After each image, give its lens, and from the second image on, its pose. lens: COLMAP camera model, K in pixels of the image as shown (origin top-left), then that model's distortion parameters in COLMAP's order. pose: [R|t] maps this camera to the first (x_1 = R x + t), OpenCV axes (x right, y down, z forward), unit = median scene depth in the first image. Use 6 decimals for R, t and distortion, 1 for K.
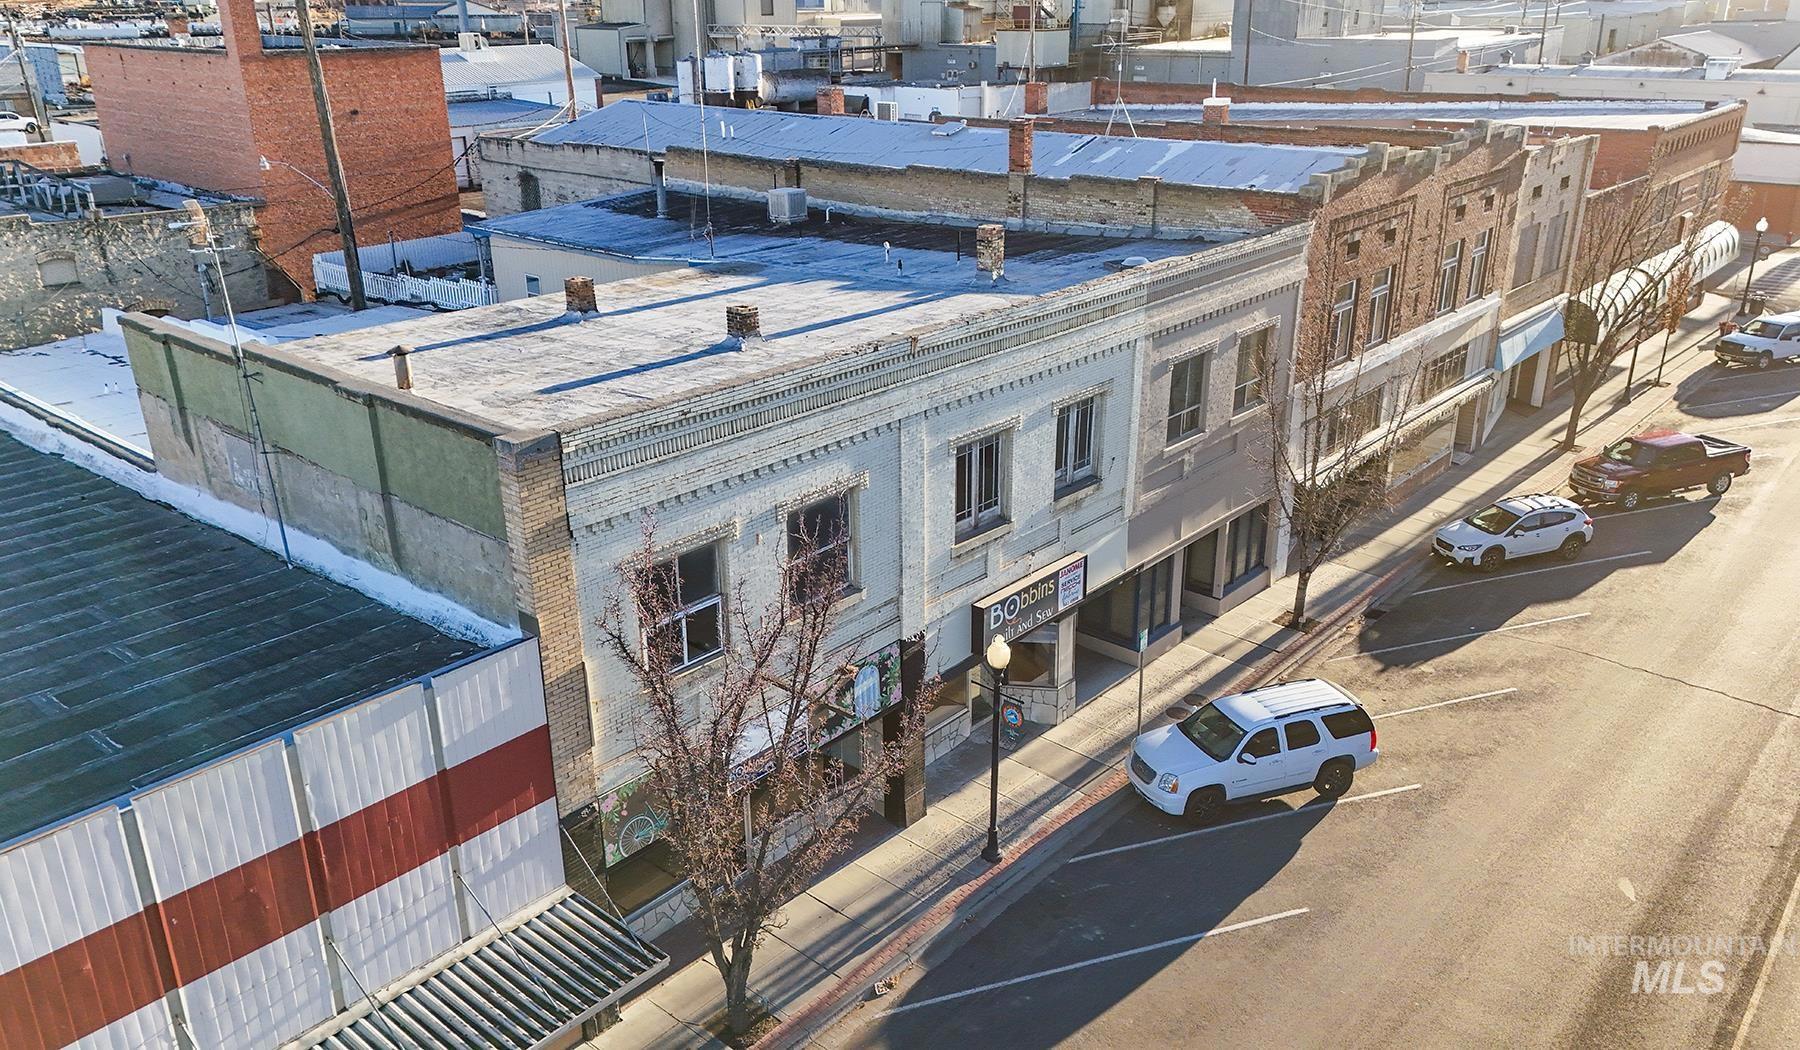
lens RADIAL K [[1356.5, 0, 904.5], [0, 1356.5, 515.8], [0, 0, 1]] dist [0.067292, -0.055427]
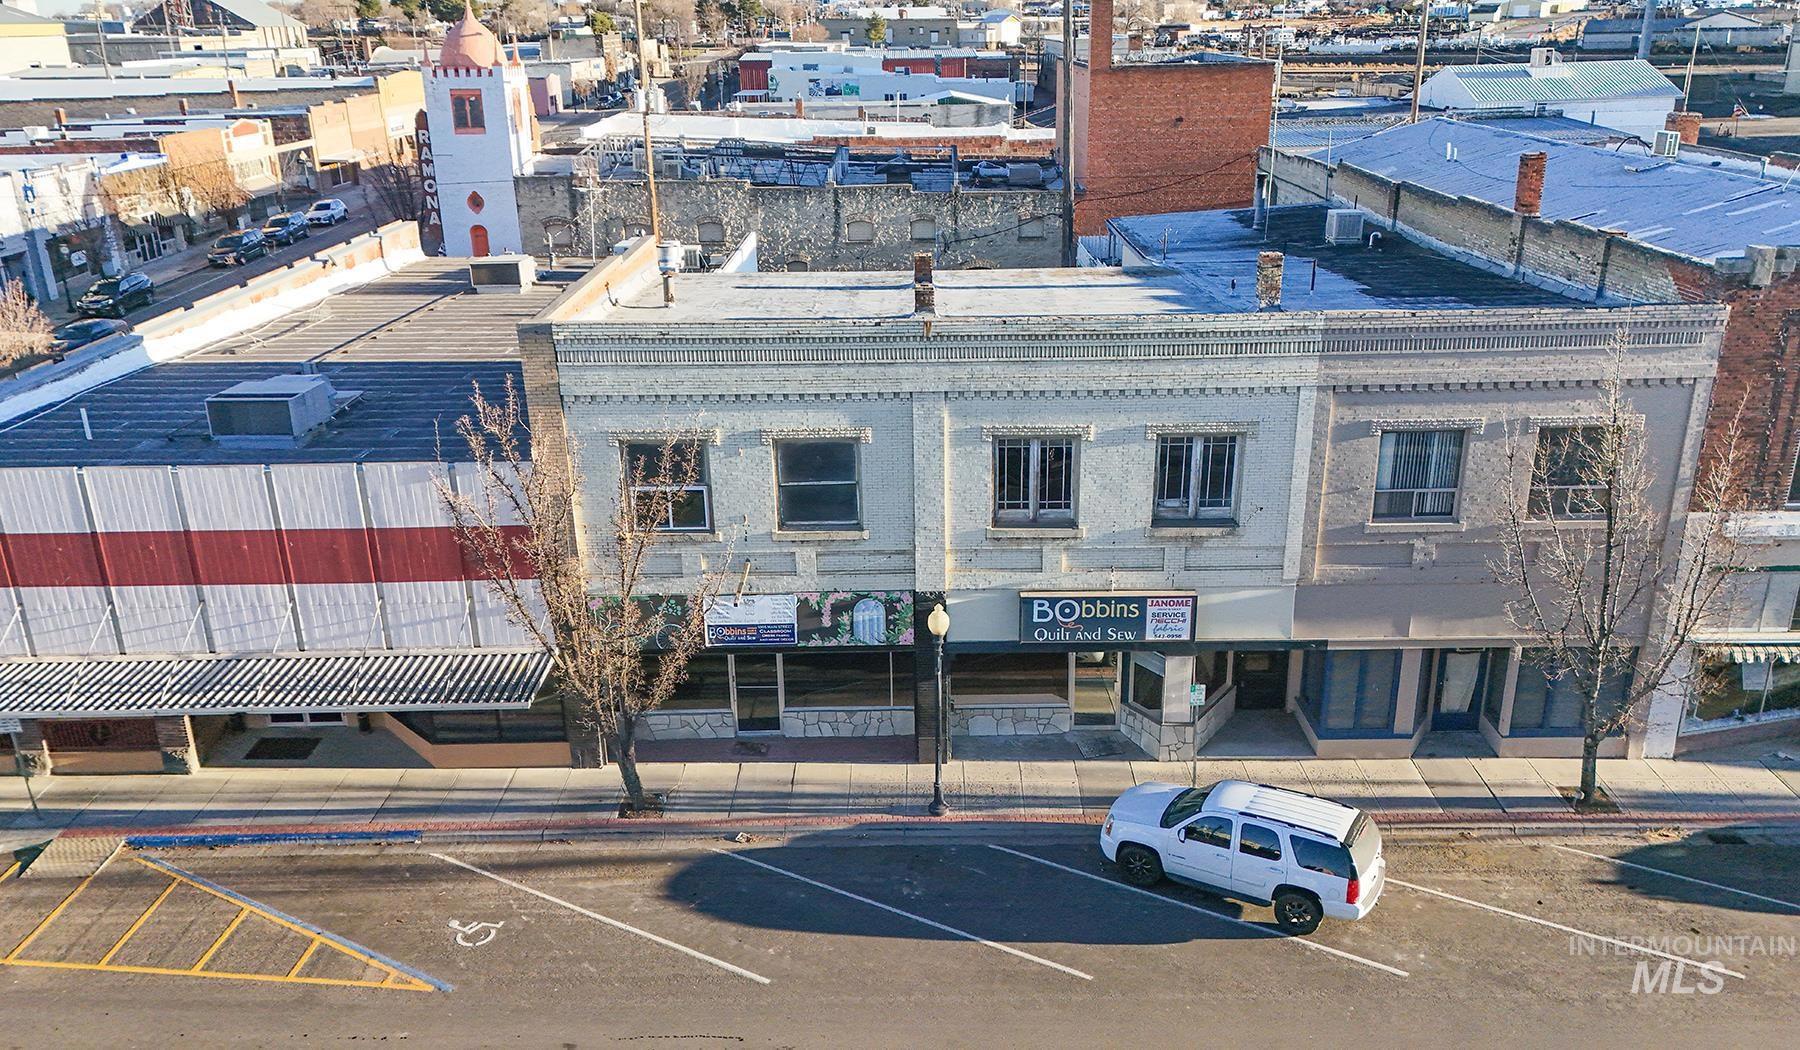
lens RADIAL K [[1356.5, 0, 905.7], [0, 1356.5, 527.0], [0, 0, 1]] dist [0.067292, -0.055427]
pose [[0.653472, 0.260192, -0.710827, 0.714095], [-0.261703, 0.958816, 0.110380, -0.074851], [0.710272, 0.113895, 0.694652, 0.189382]]
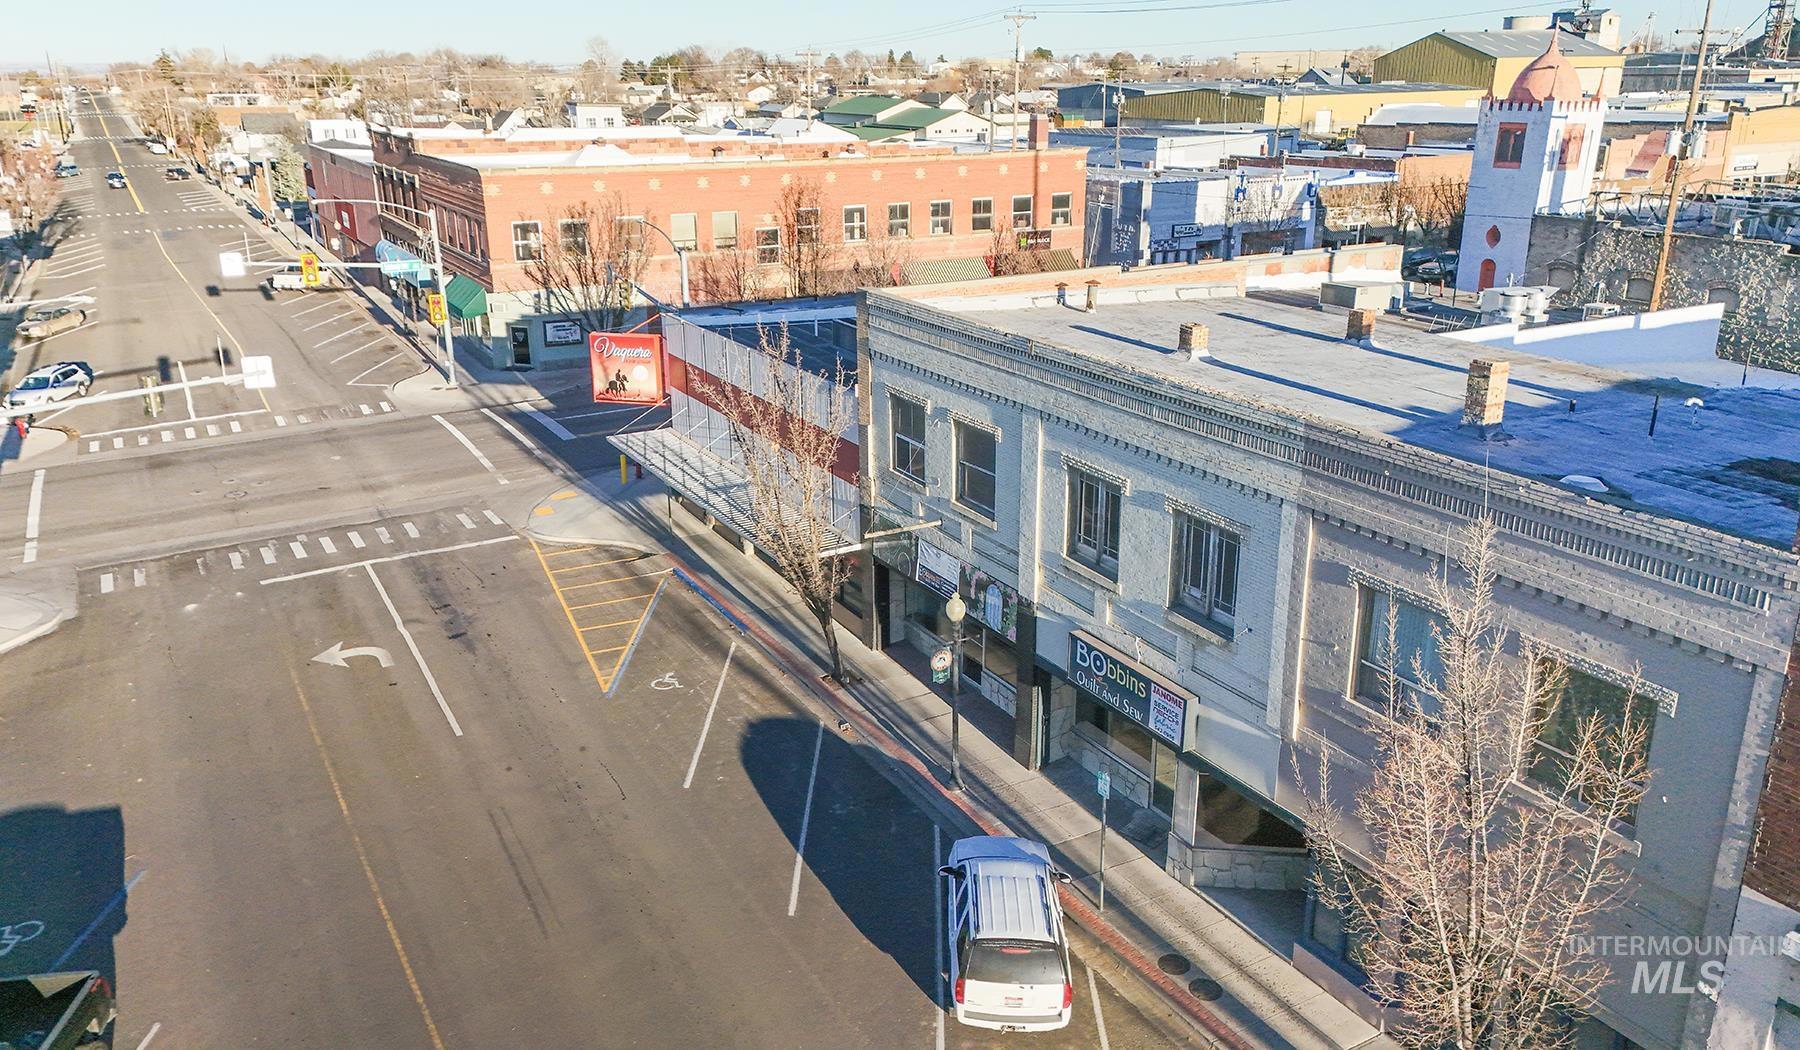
lens RADIAL K [[1356.5, 0, 895.1], [0, 1356.5, 525.2], [0, 0, 1]] dist [0.067292, -0.055427]
pose [[-0.343399, 0.306201, -0.887873, 0.988562], [-0.332717, 0.844389, 0.419889, -0.388959], [0.878280, 0.439600, -0.188084, 1.010964]]
